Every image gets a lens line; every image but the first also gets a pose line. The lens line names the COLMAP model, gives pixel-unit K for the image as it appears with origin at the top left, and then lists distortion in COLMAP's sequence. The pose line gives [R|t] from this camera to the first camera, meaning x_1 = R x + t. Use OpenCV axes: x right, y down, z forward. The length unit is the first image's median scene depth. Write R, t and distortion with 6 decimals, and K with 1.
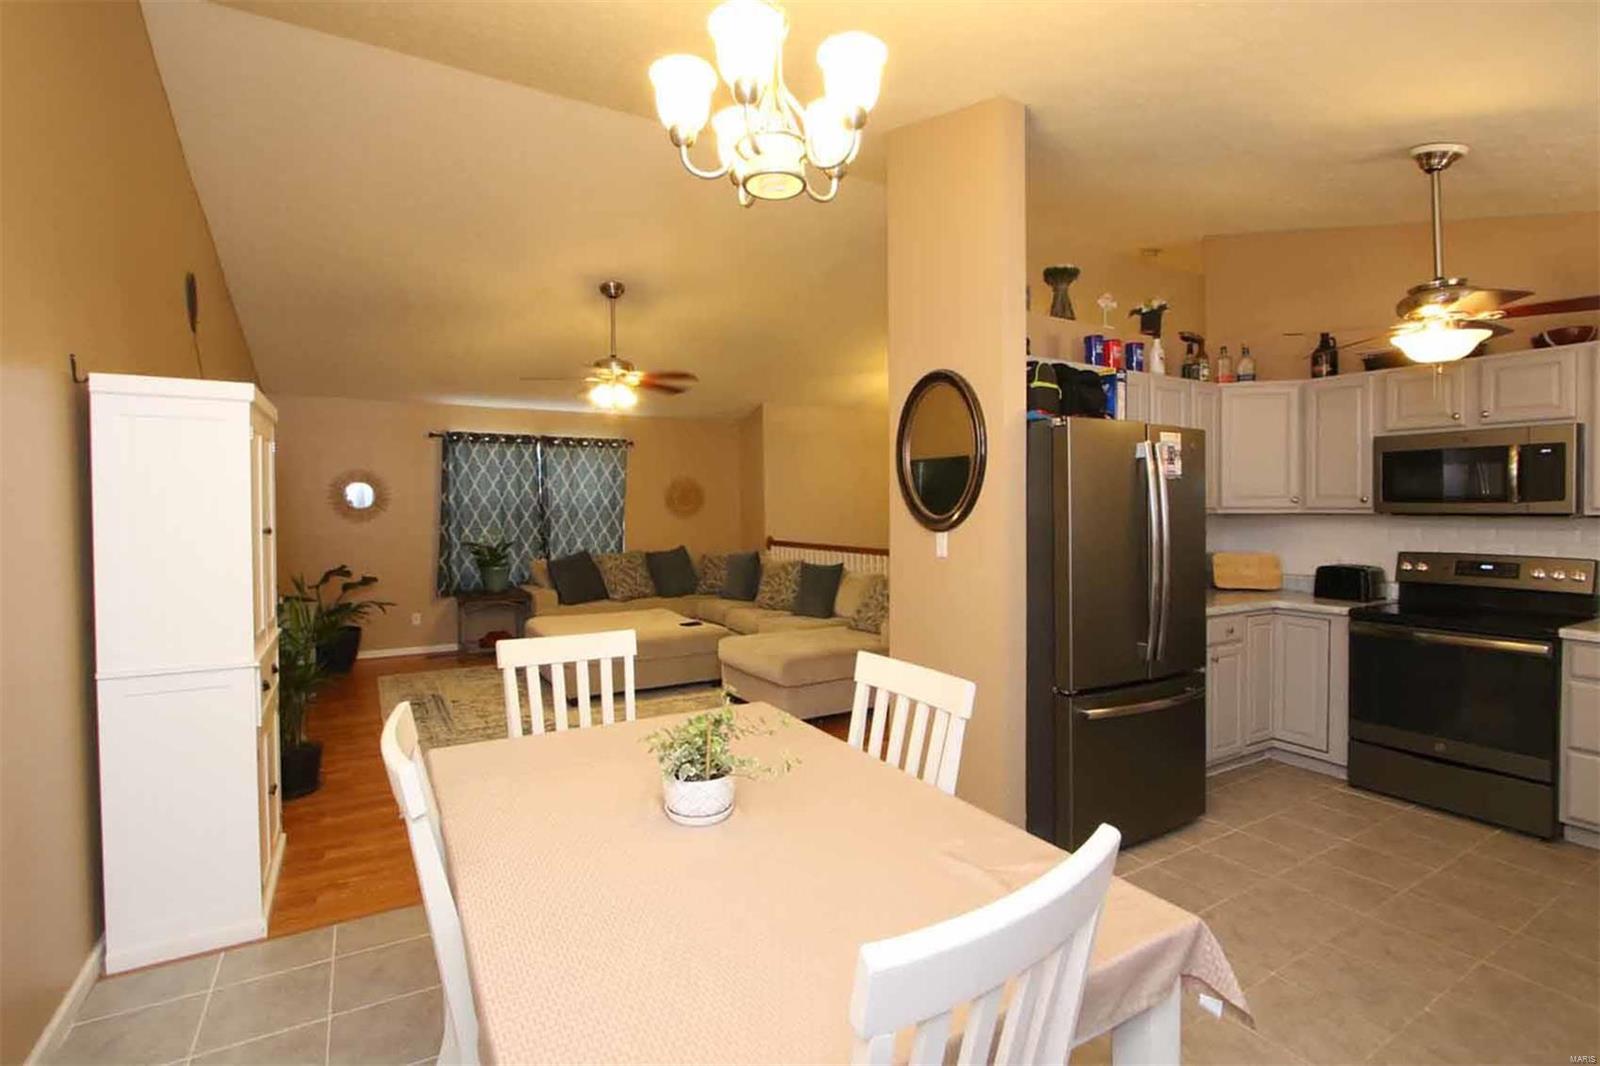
lens RADIAL K [[731.3, 0, 796.3], [0, 731.3, 554.3], [0, 0, 1]] dist [0.001888, 0.000245]
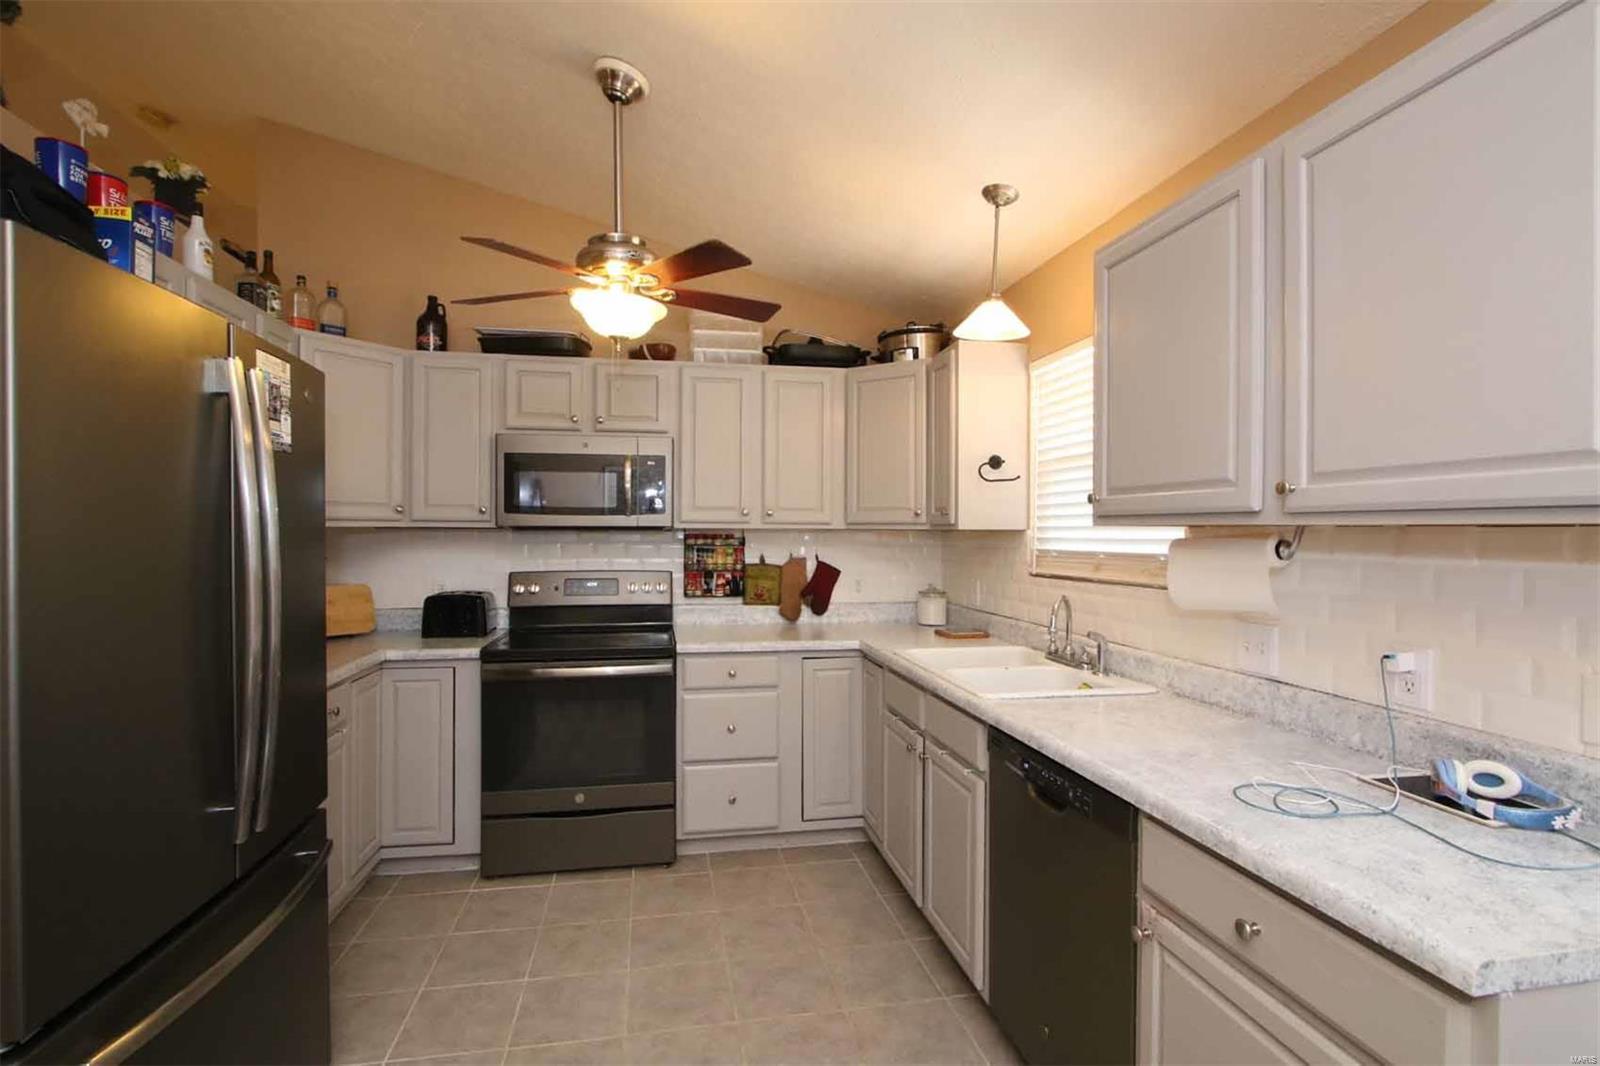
lens RADIAL K [[738.7, 0, 794.3], [0, 738.7, 514.3], [0, 0, 1]] dist [-0.021246, -0.000053]
pose [[0.347342, 0.023874, 0.937435, 0.076088], [0.058479, 0.997179, -0.047064, -0.006662], [-0.935913, 0.071168, 0.344966, 0.224349]]
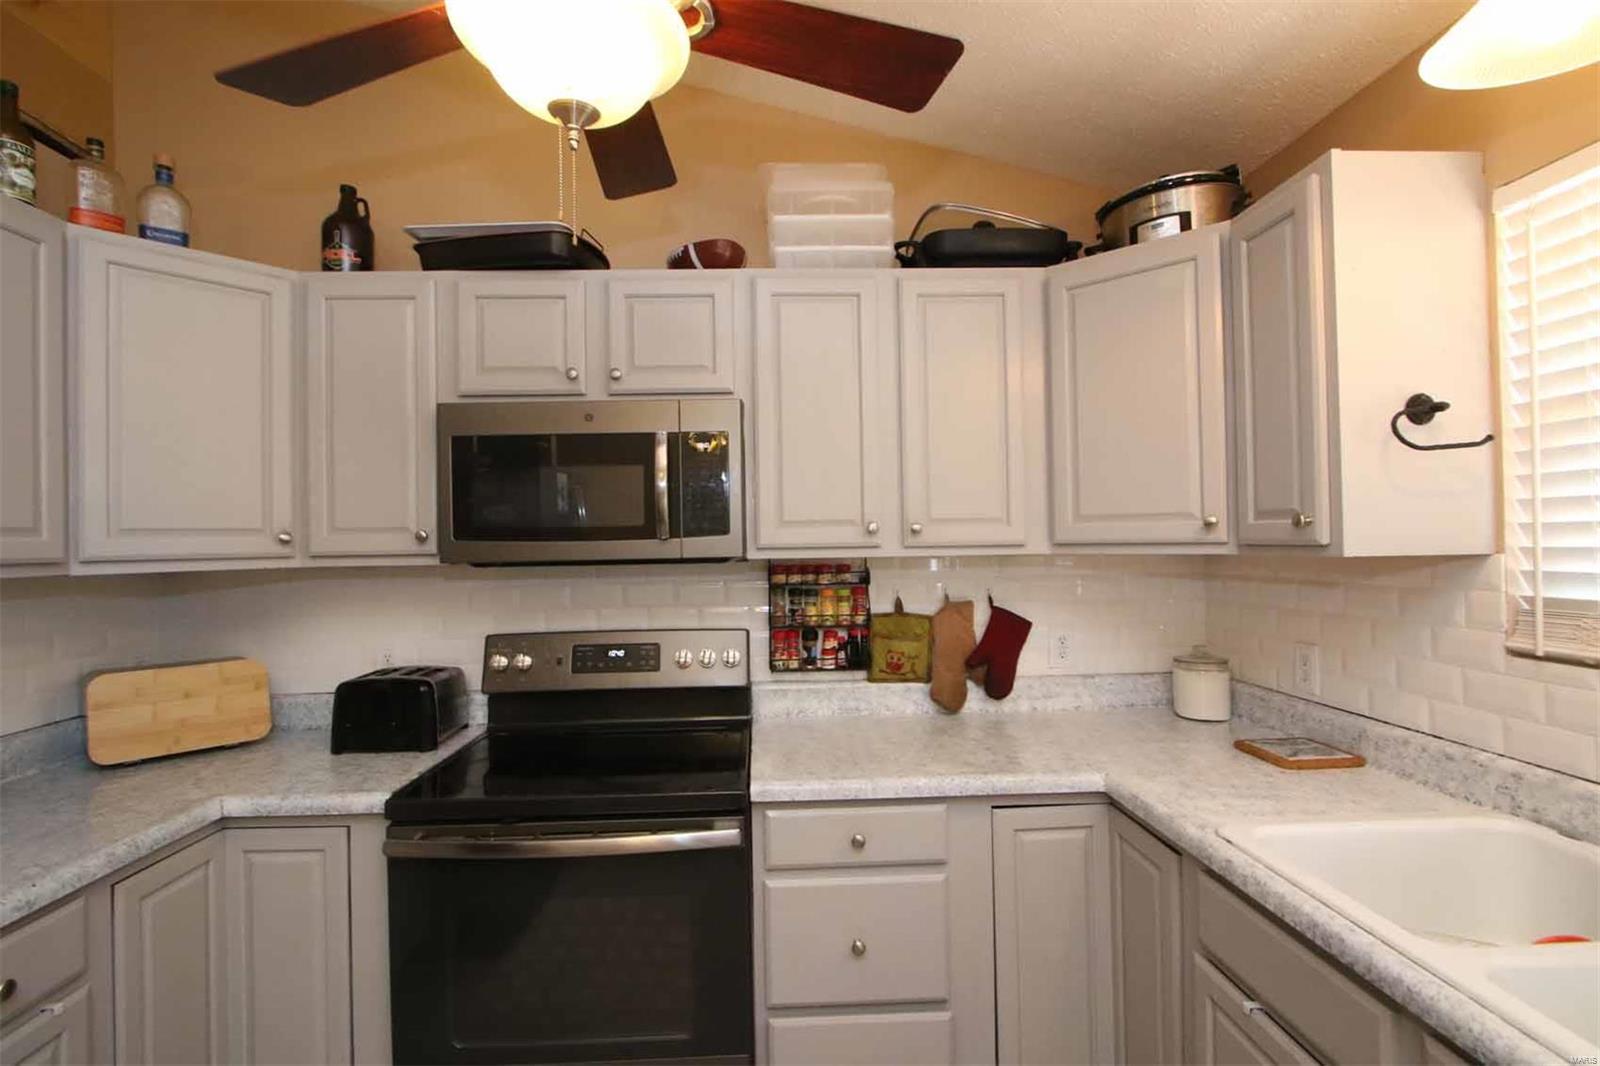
lens RADIAL K [[726.4, 0, 793.3], [0, 726.4, 470.1], [0, 0, 1]] dist [-0.011527, 0.000024]
pose [[0.472045, 0.077519, 0.878160, 0.267106], [0.074804, 0.989012, -0.127515, -0.021819], [-0.878395, 0.125883, 0.461059, 0.320026]]
